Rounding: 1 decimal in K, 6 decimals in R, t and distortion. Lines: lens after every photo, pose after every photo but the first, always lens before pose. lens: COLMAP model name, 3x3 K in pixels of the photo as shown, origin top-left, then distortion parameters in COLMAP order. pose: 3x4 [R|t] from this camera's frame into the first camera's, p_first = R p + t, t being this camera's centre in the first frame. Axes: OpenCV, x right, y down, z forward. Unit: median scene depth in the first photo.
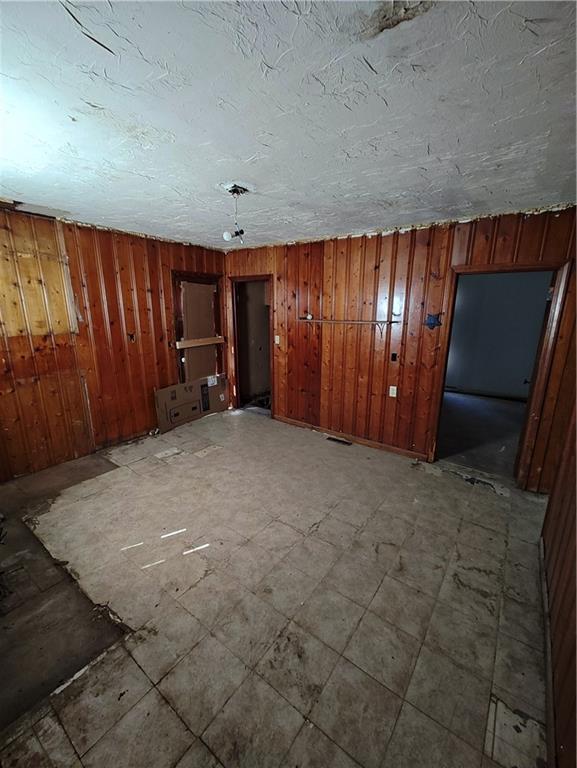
lens RADIAL K [[312.7, 0, 293.0], [0, 312.7, 384.4], [0, 0, 1]] dist [0.000338, -0.007659]
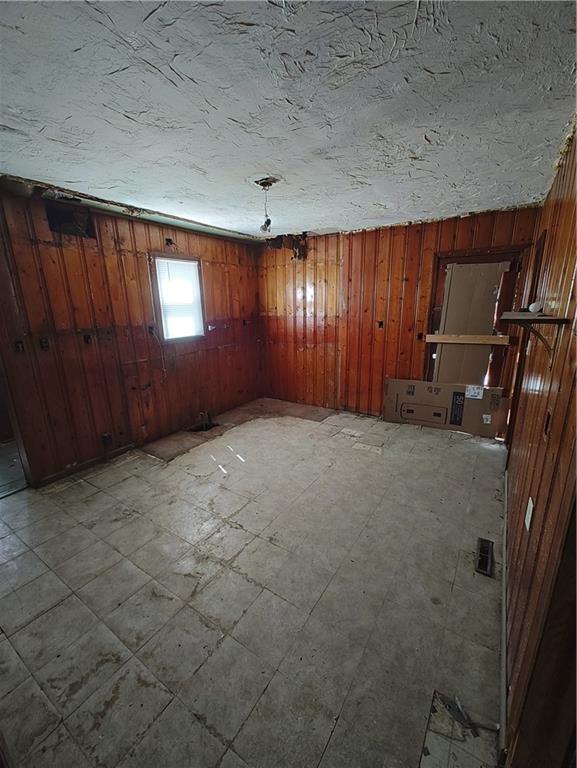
lens RADIAL K [[312.7, 0, 293.0], [0, 312.7, 384.4], [0, 0, 1]] dist [0.000338, -0.007659]
pose [[0.060115, 0.240198, -0.968861, 0.614370], [-0.221922, 0.949540, 0.221639, -0.136449], [0.973210, 0.201688, 0.110387, 0.670249]]
